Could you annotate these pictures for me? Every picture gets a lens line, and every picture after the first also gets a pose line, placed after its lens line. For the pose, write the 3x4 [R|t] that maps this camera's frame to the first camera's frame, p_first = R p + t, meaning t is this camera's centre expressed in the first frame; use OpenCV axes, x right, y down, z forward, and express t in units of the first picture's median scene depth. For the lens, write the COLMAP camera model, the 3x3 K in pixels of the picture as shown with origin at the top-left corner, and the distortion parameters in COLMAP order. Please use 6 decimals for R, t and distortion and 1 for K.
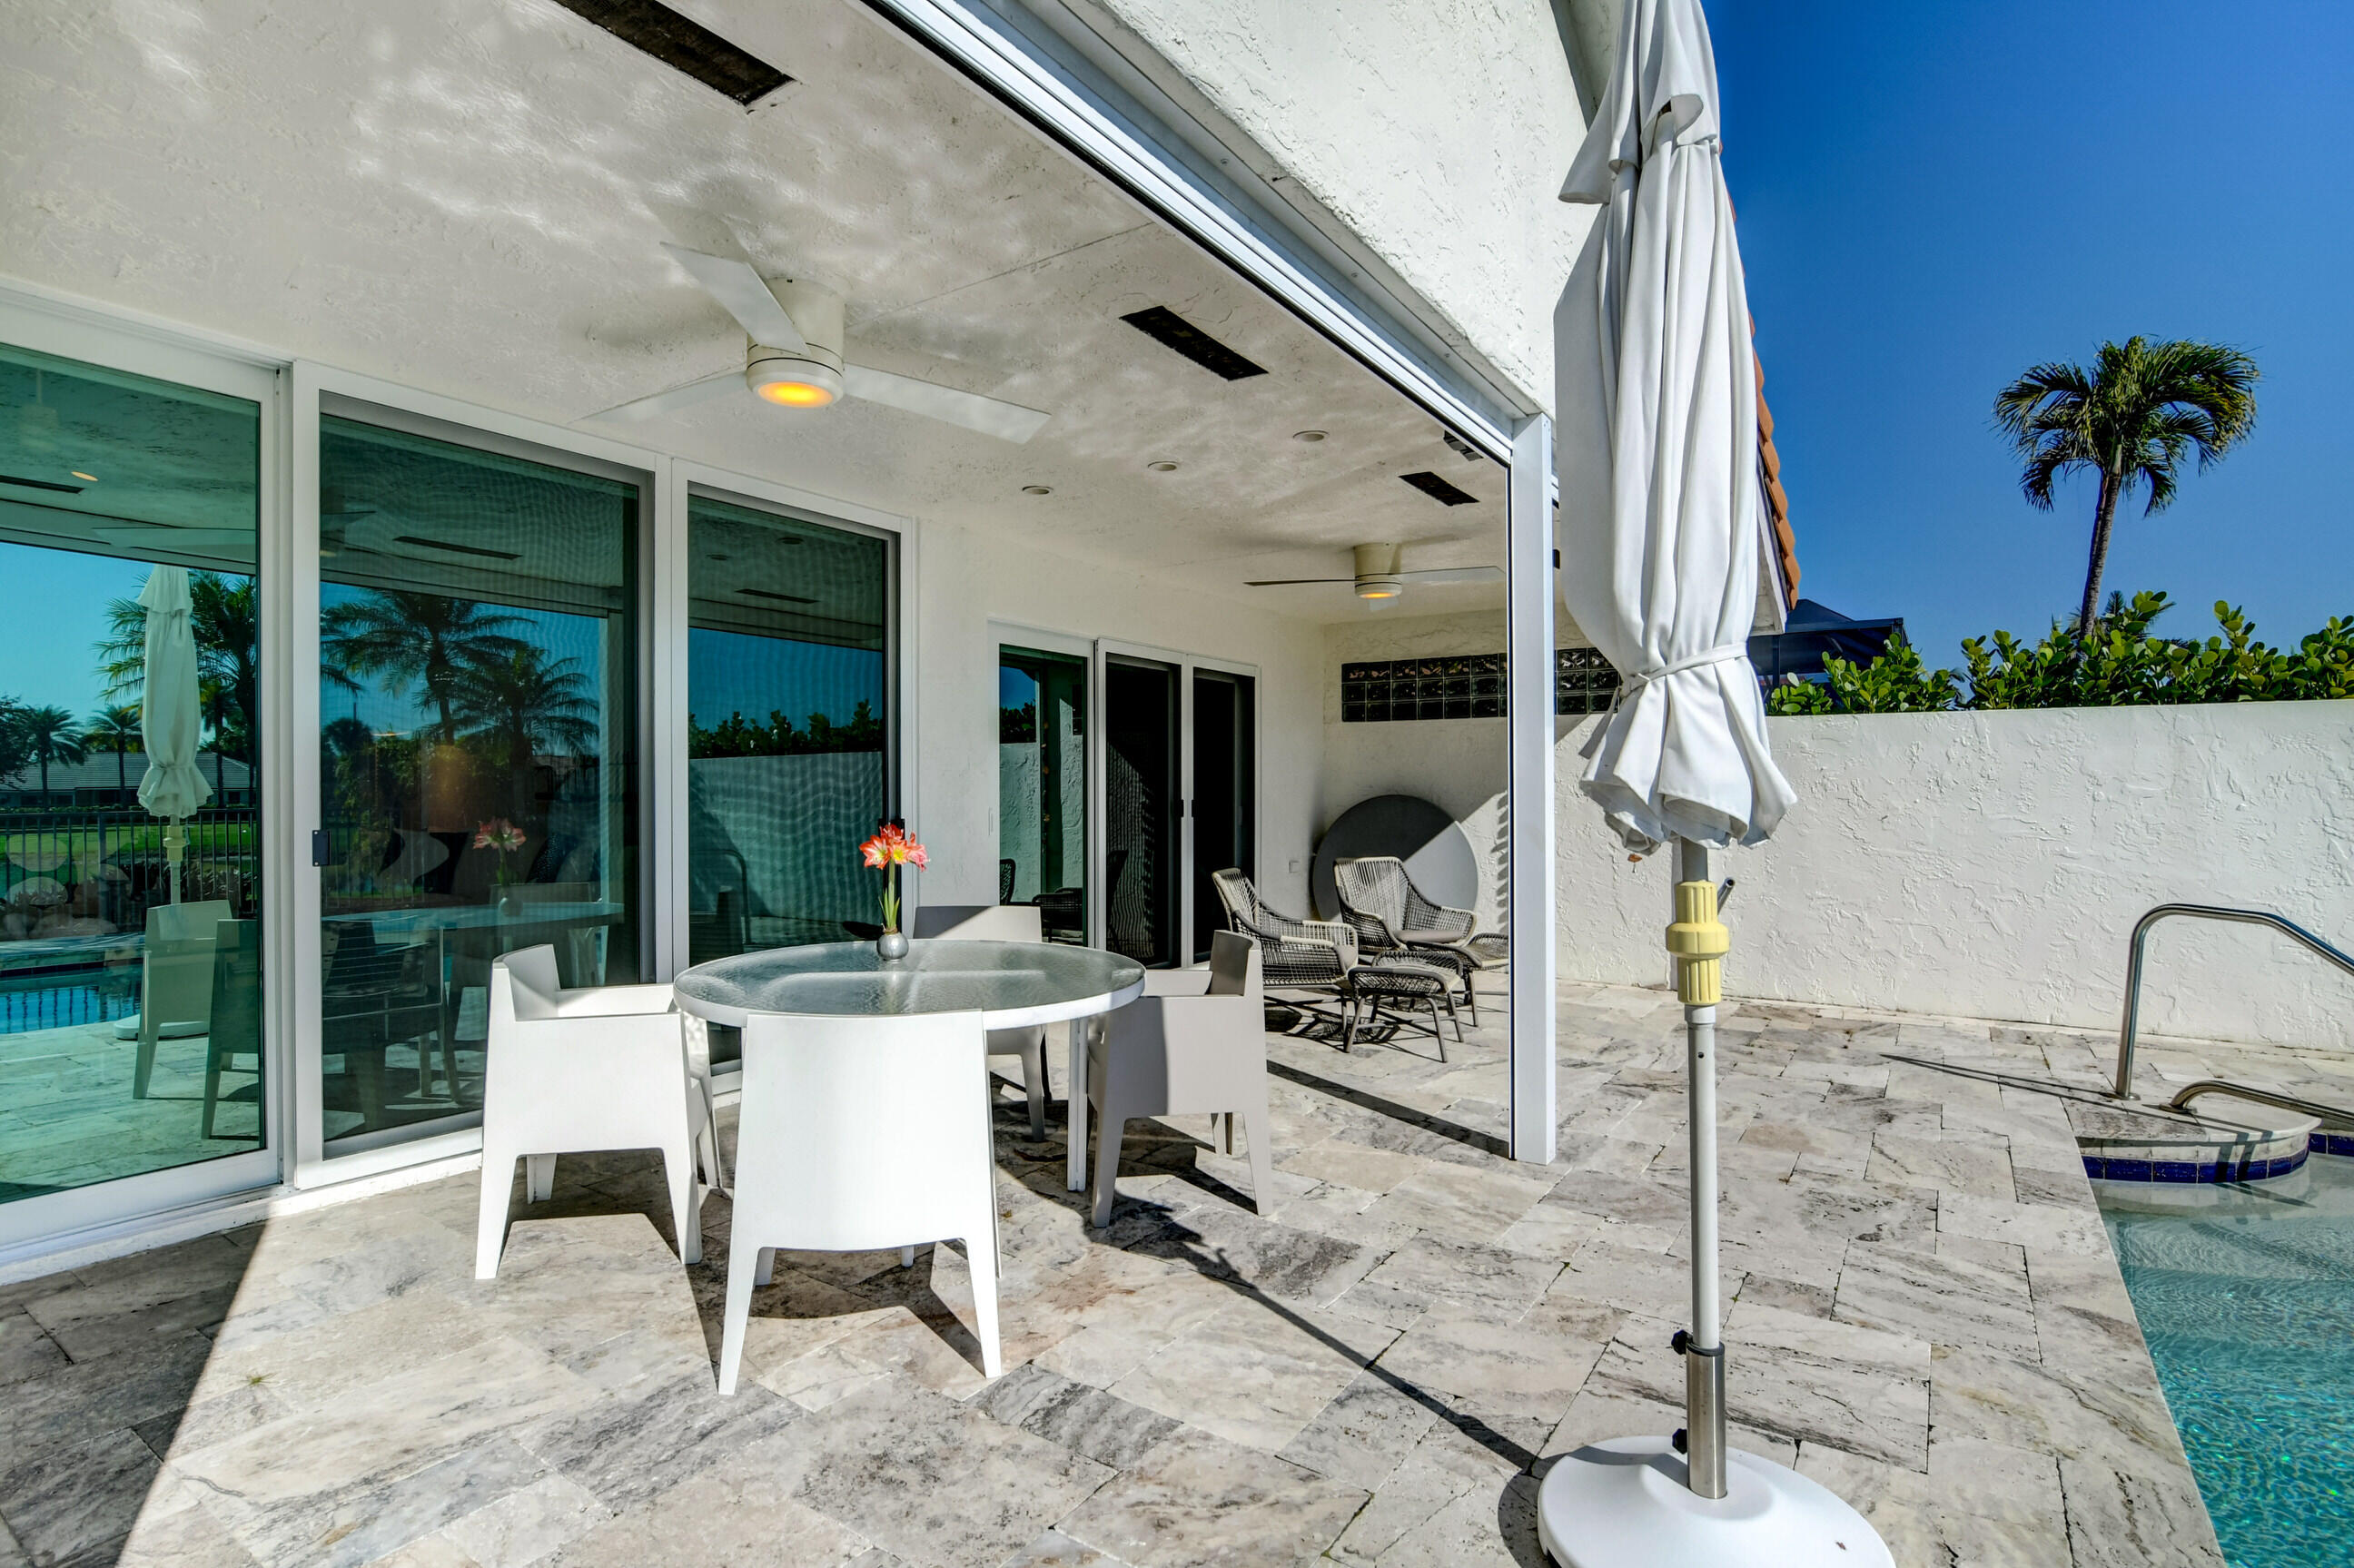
lens RADIAL K [[1150.6, 0, 1162.3], [0, 1150.6, 801.9], [0, 0, 1]] dist [-0.030365, 0.011565]
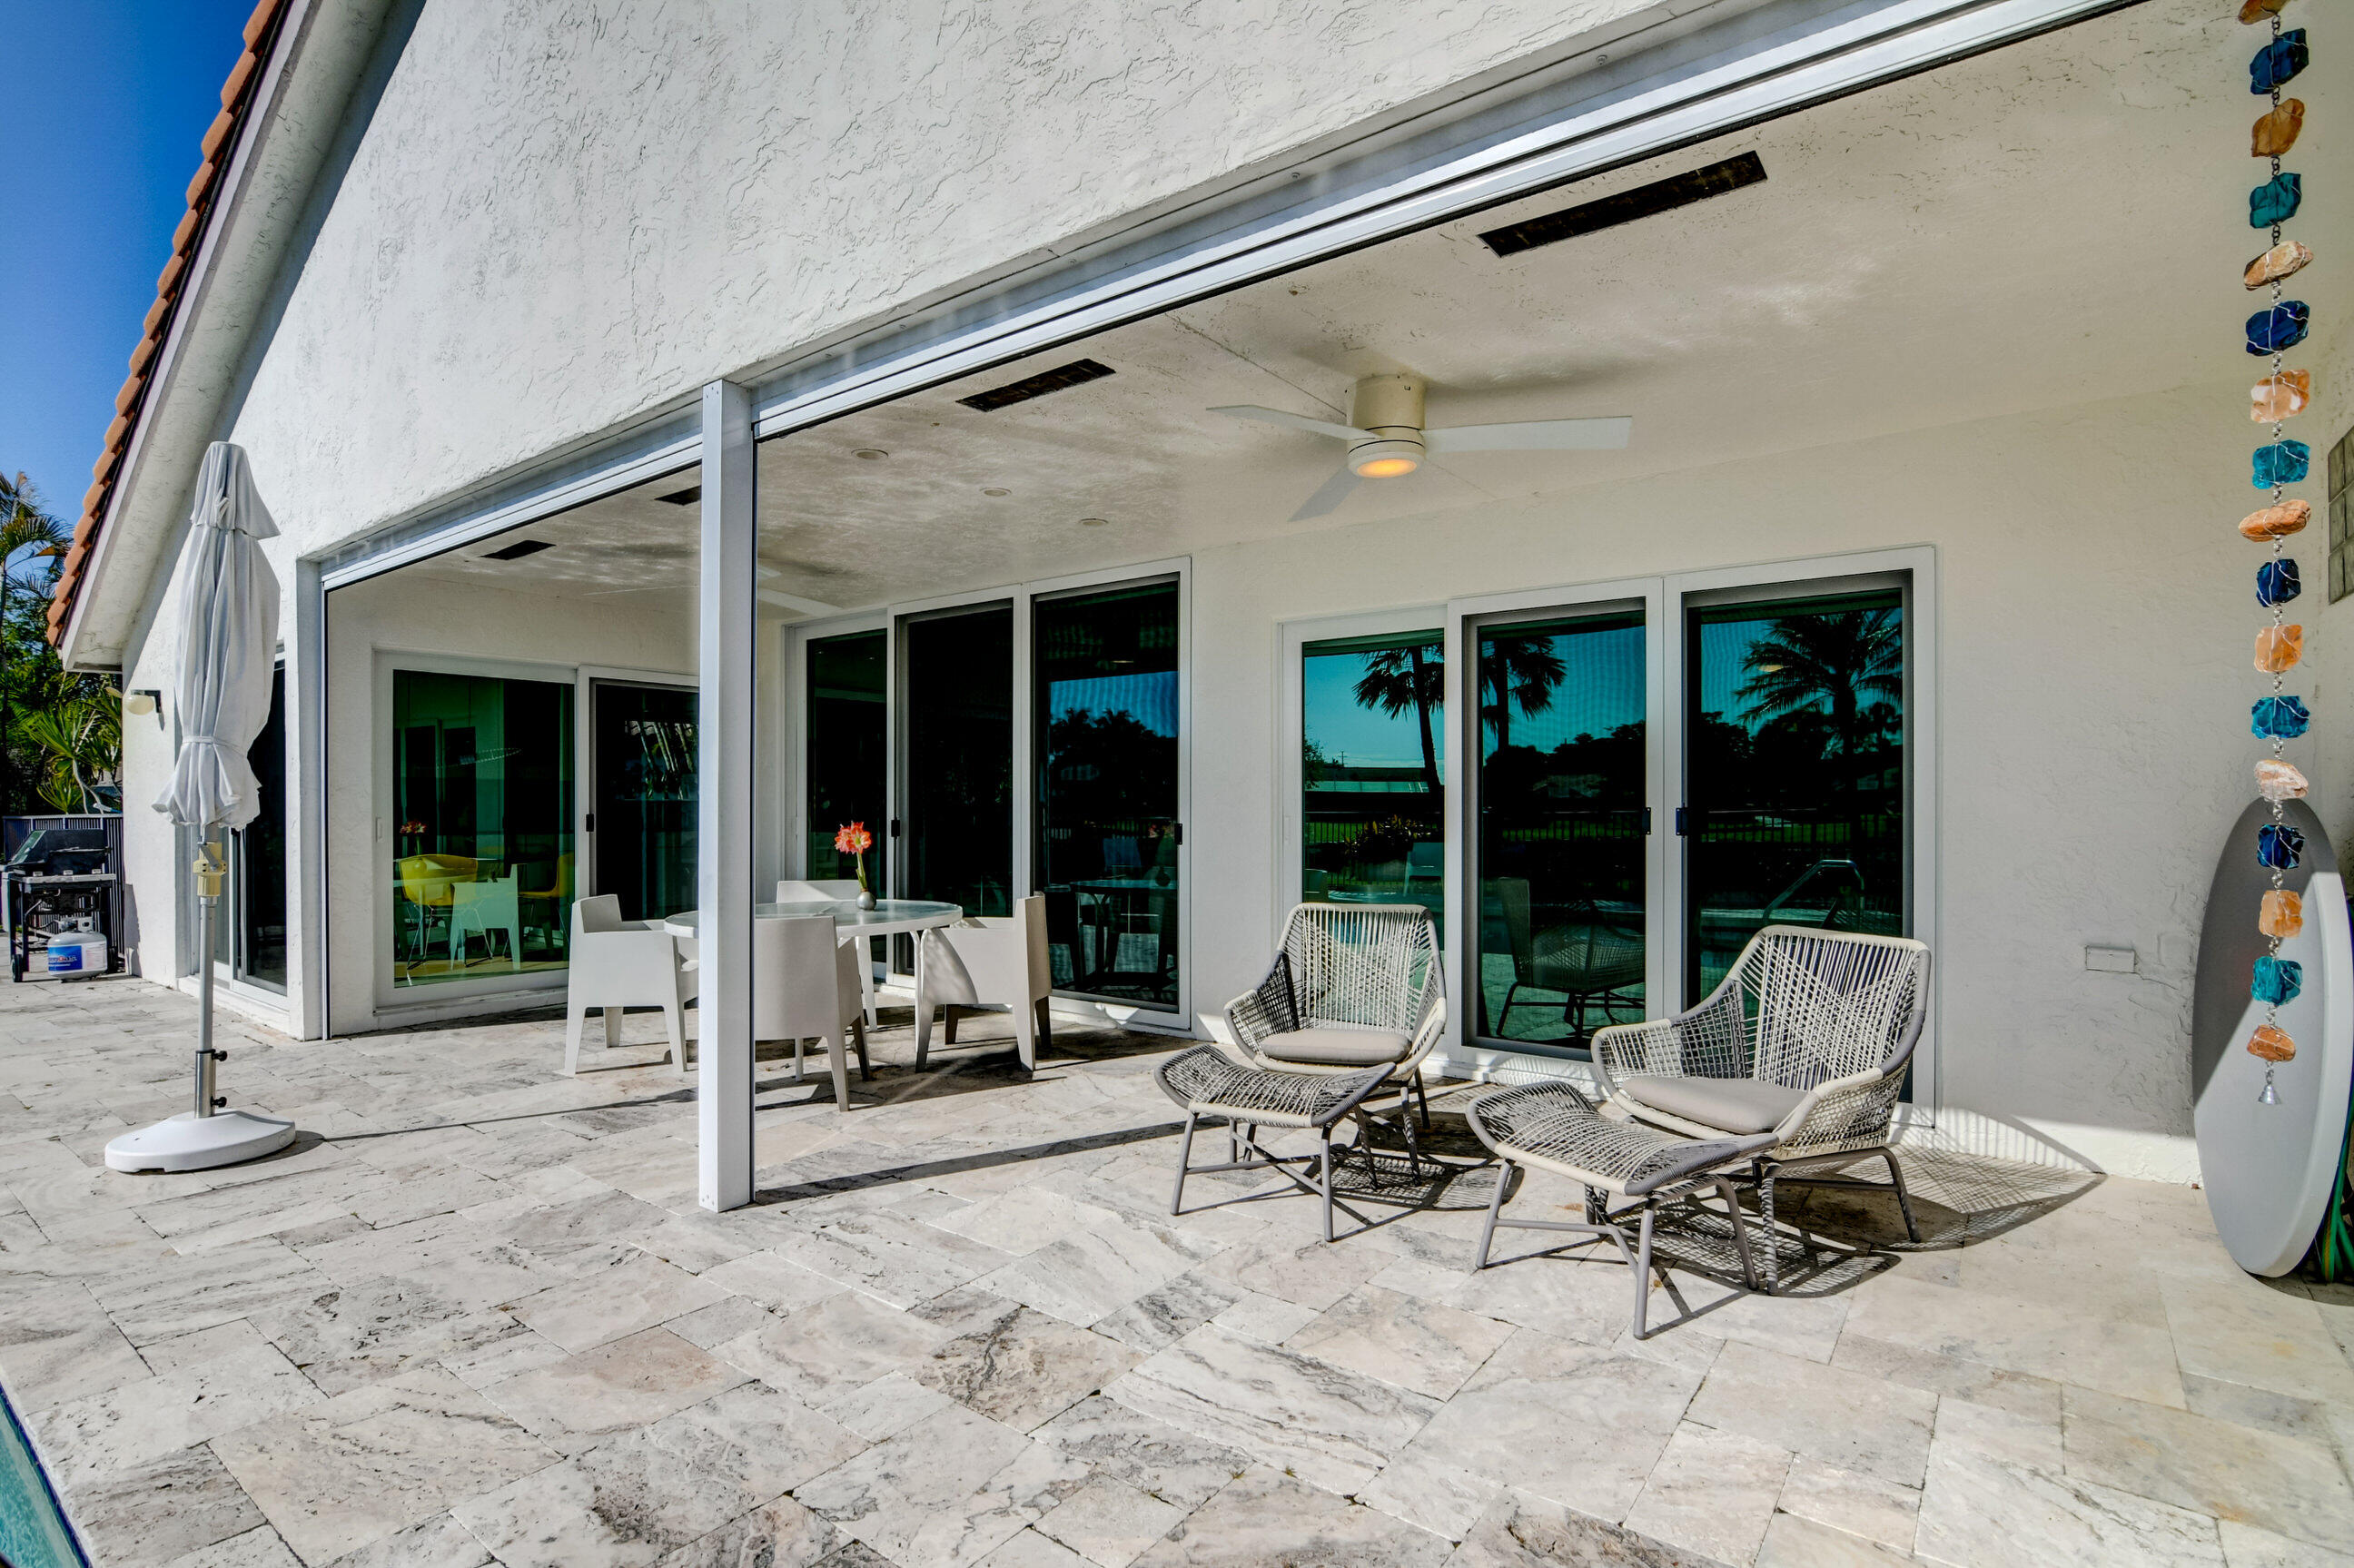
lens RADIAL K [[1150.6, 0, 1160.7], [0, 1150.6, 799.5], [0, 0, 1]] dist [-0.030365, 0.011565]
pose [[-0.055326, -0.006129, -0.998450, 0.971755], [-0.004405, 0.999973, -0.005895, -0.001868], [0.998459, 0.004072, -0.055352, 1.121705]]
